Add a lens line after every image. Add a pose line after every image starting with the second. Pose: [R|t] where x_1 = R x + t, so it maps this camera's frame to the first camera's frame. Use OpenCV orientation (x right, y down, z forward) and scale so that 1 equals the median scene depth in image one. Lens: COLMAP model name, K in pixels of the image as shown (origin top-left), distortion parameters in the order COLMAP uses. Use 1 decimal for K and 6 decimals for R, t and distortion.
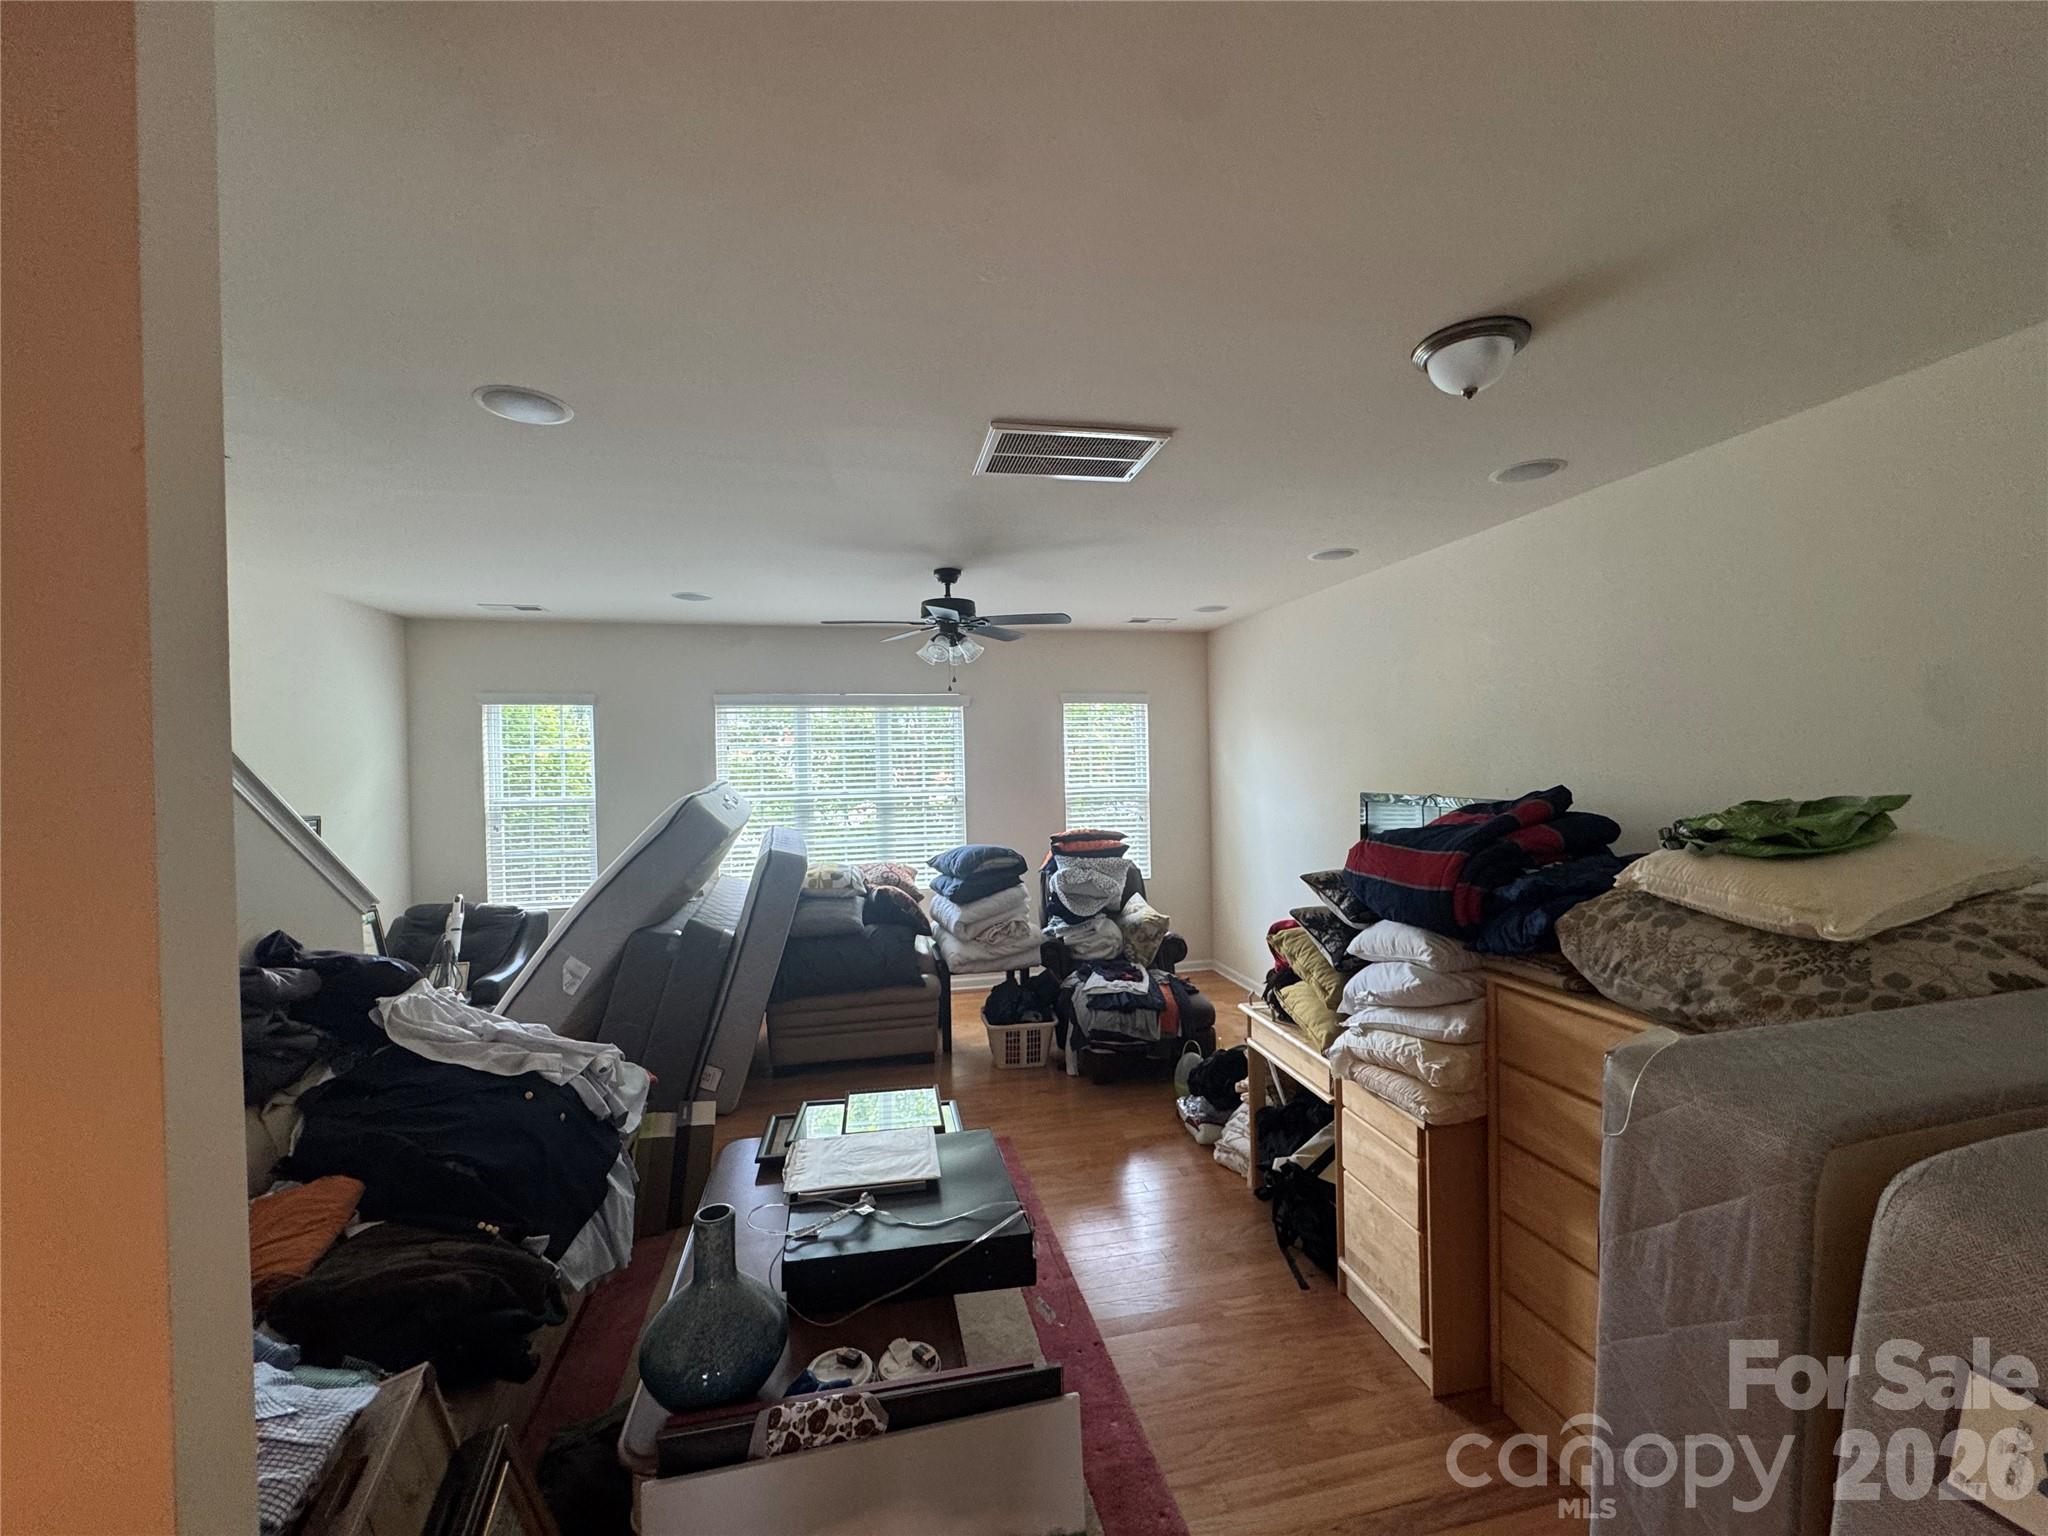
lens RADIAL K [[810.6, 0, 1024.0], [0, 810.6, 768.0], [0, 0, 1]] dist [-0.001741, -0.000212]
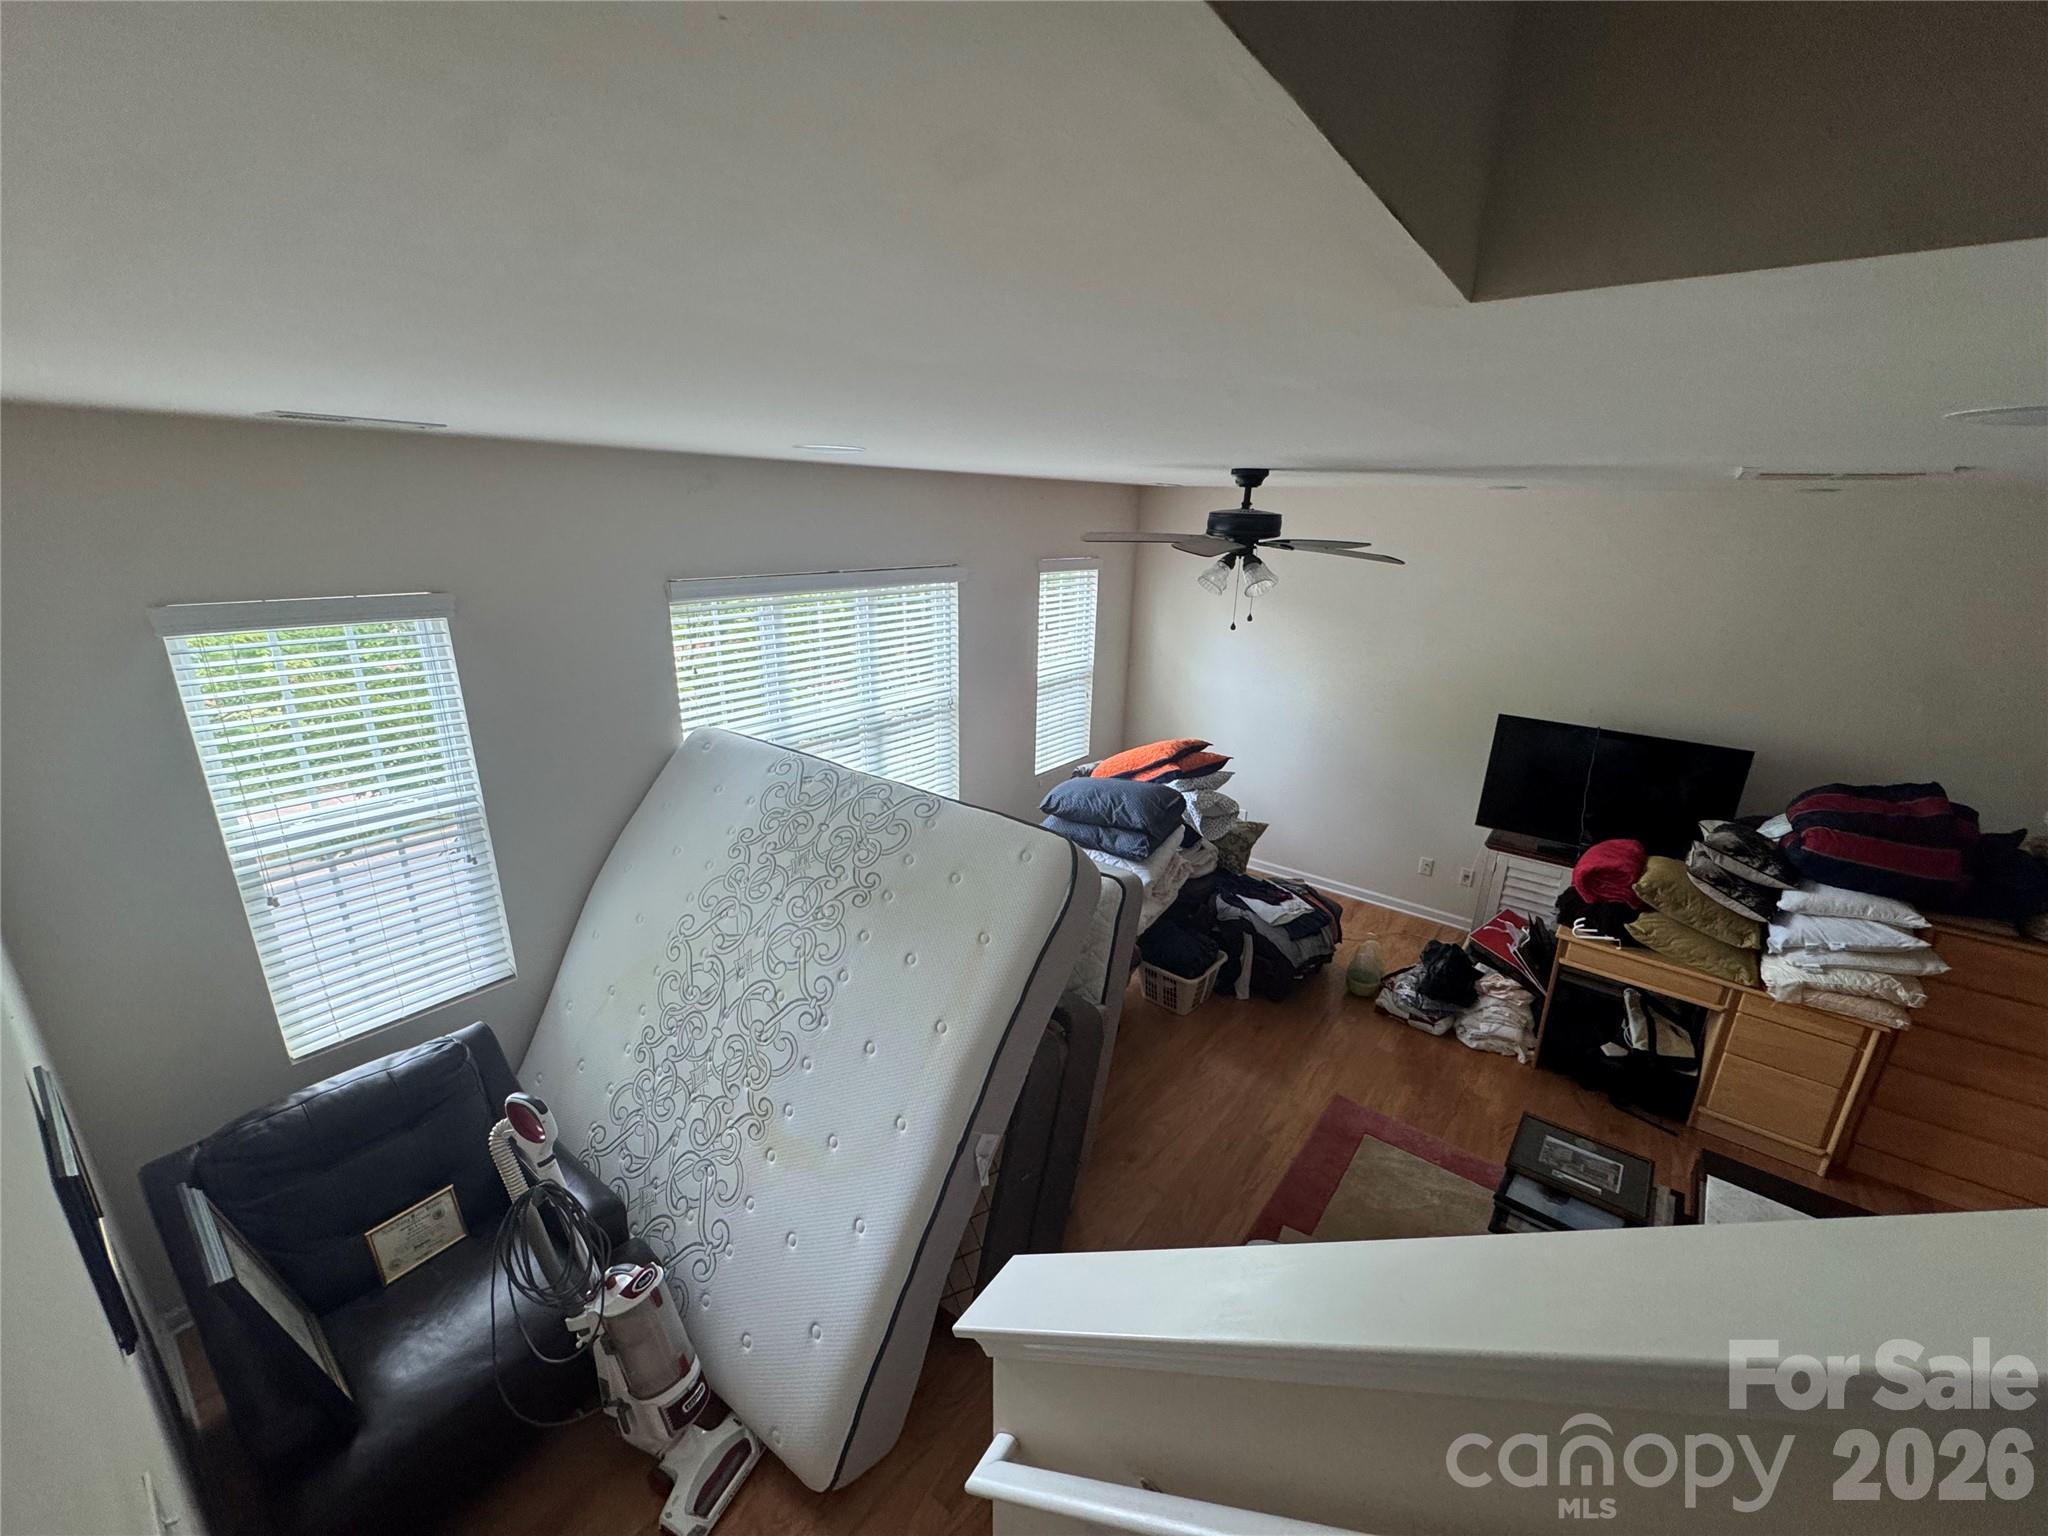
lens RADIAL K [[810.6, 0, 1024.0], [0, 810.6, 768.0], [0, 0, 1]] dist [-0.001741, -0.000212]
pose [[0.766113, -0.162948, 0.621706, -1.231852], [-0.032400, 0.956304, 0.290572, -0.308322], [-0.641888, -0.242754, 0.727358, 0.853718]]
